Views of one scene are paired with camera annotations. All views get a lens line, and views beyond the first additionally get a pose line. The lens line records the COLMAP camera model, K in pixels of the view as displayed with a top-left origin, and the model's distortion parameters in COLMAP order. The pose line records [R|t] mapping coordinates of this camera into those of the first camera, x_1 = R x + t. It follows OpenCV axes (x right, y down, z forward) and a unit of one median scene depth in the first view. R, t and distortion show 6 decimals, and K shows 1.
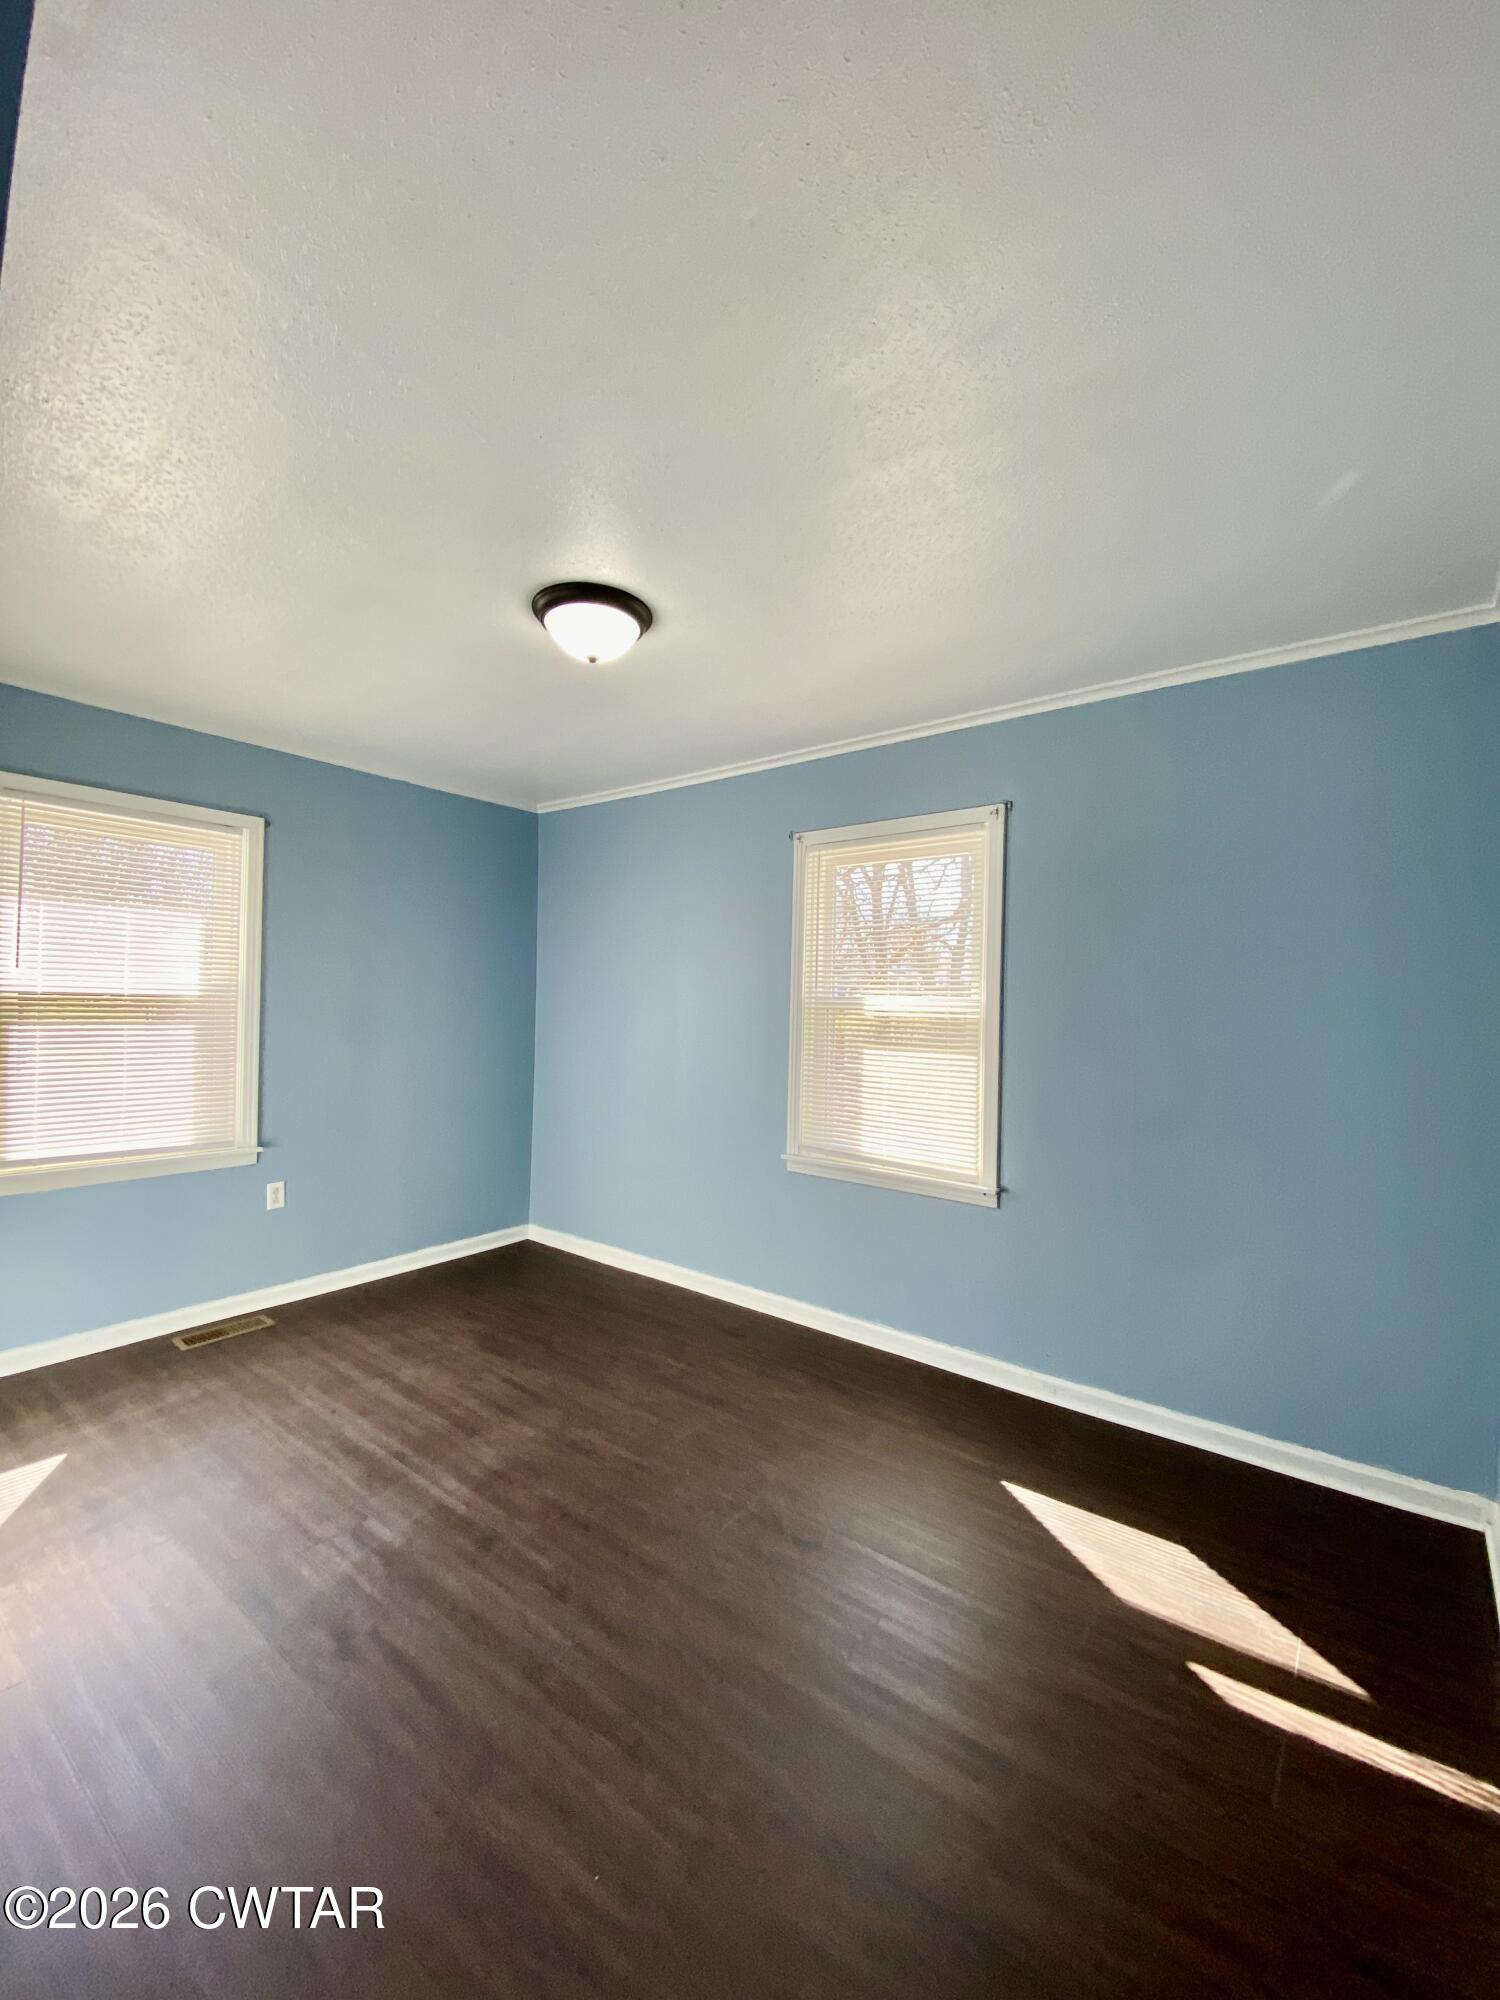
lens RADIAL K [[817.4, 0, 750.5], [0, 817.4, 1008.8], [0, 0, 1]] dist [-0.003356, -0.009411]
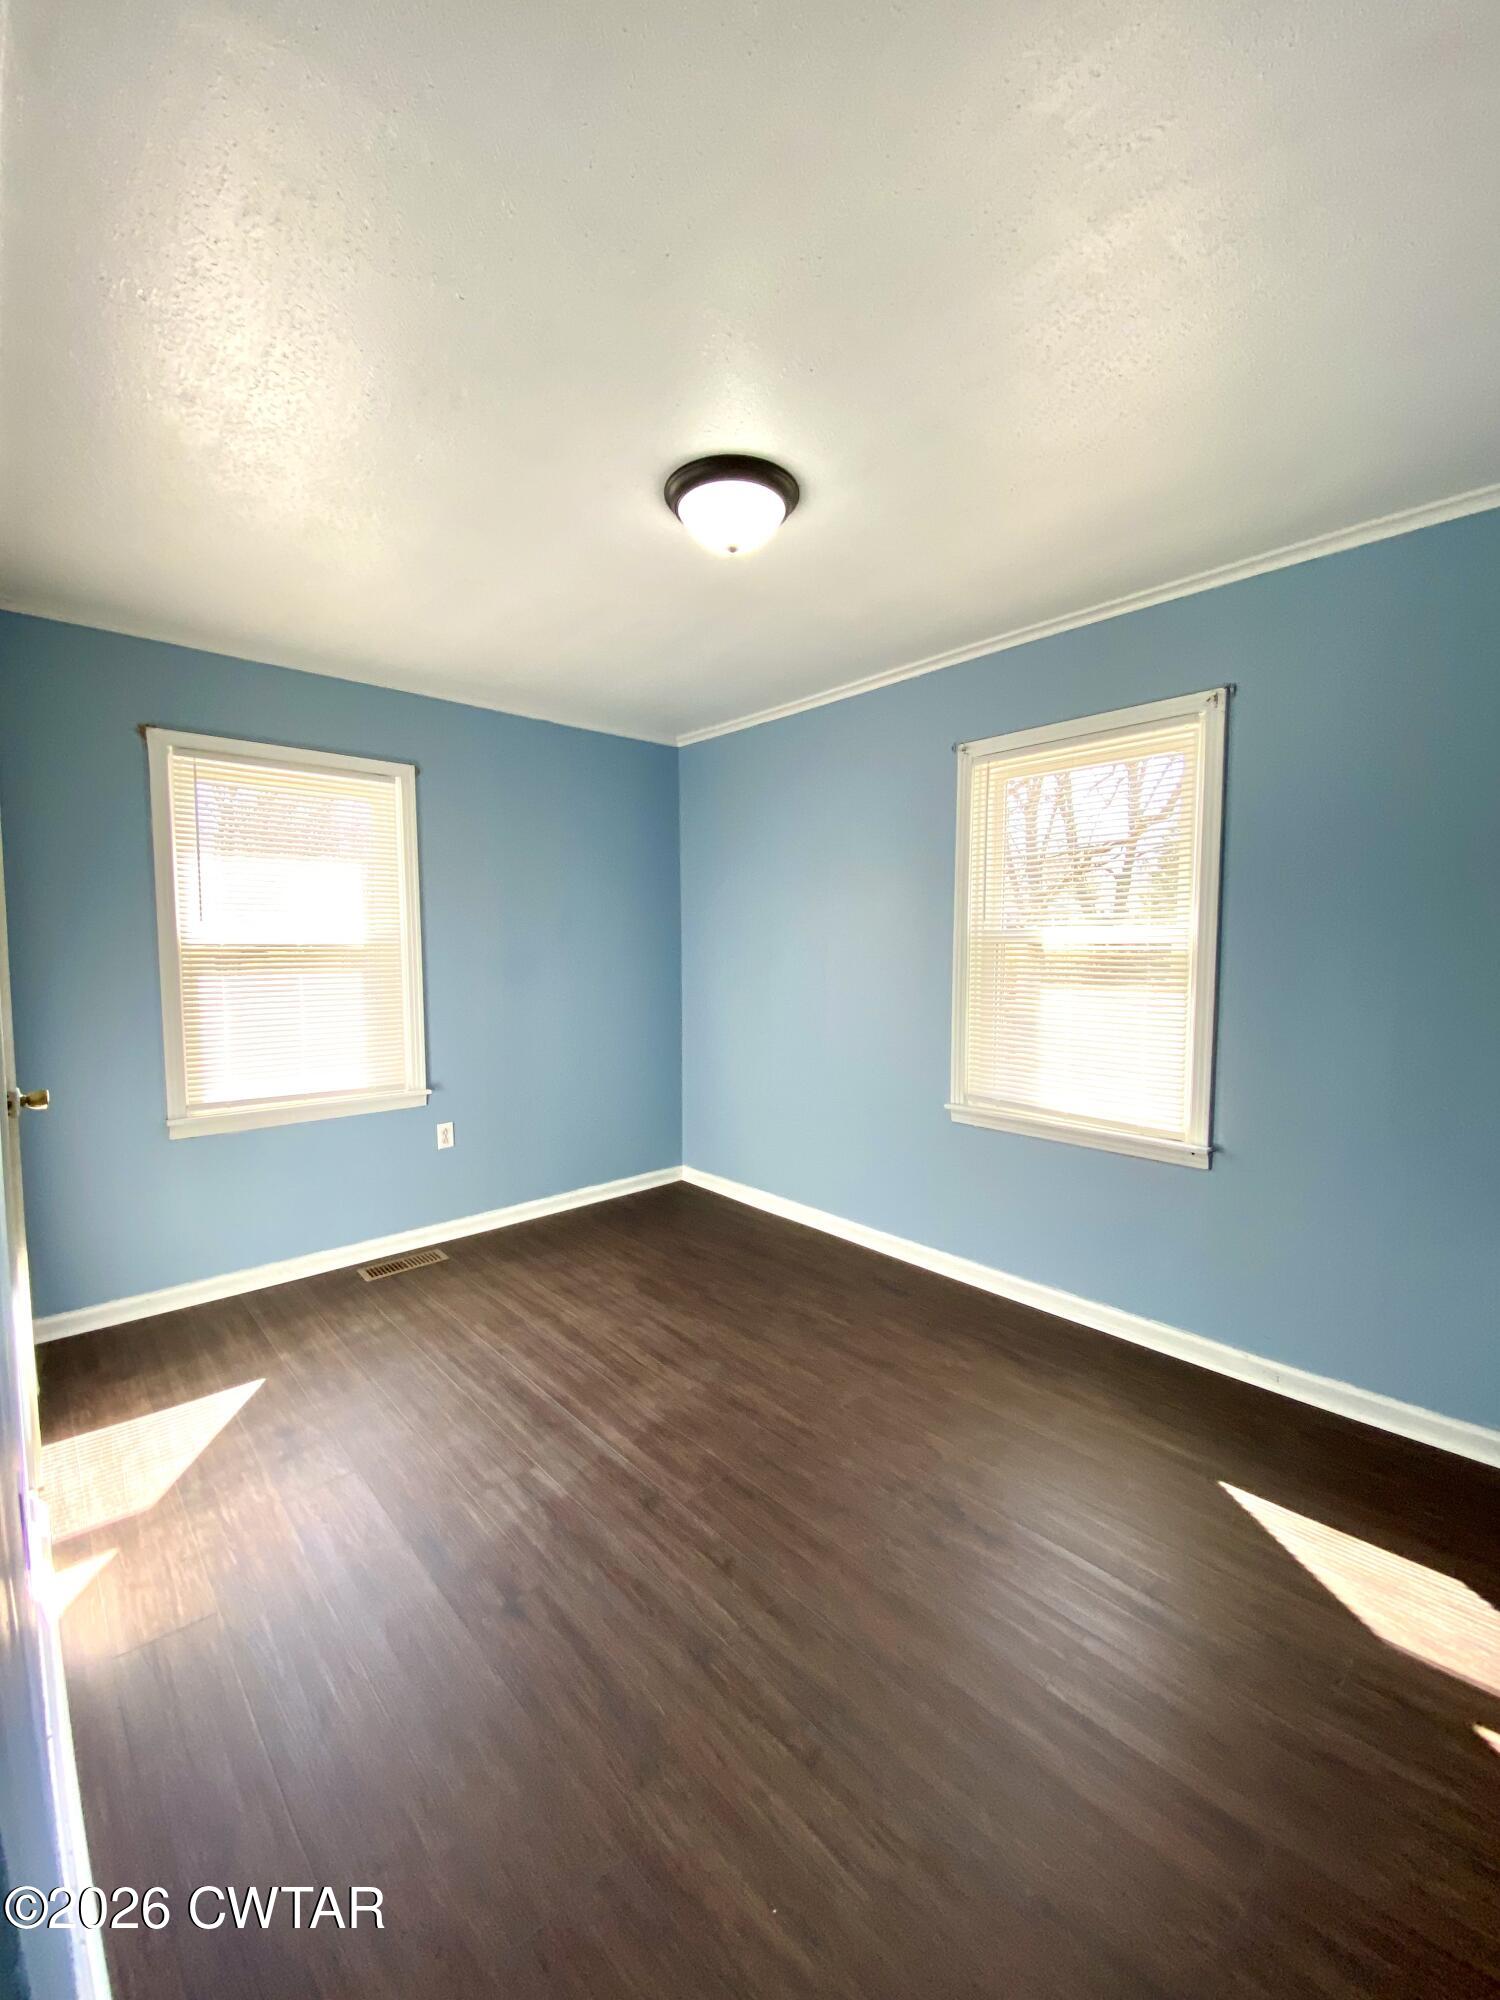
lens RADIAL K [[817.4, 0, 754.5], [0, 817.4, 1018.9], [0, 0, 1]] dist [-0.003356, -0.009411]
pose [[0.985496, -0.008275, -0.169499, -0.026499], [0.022765, 0.996229, 0.083723, 0.003734], [0.168167, -0.086367, 0.981968, 0.099496]]
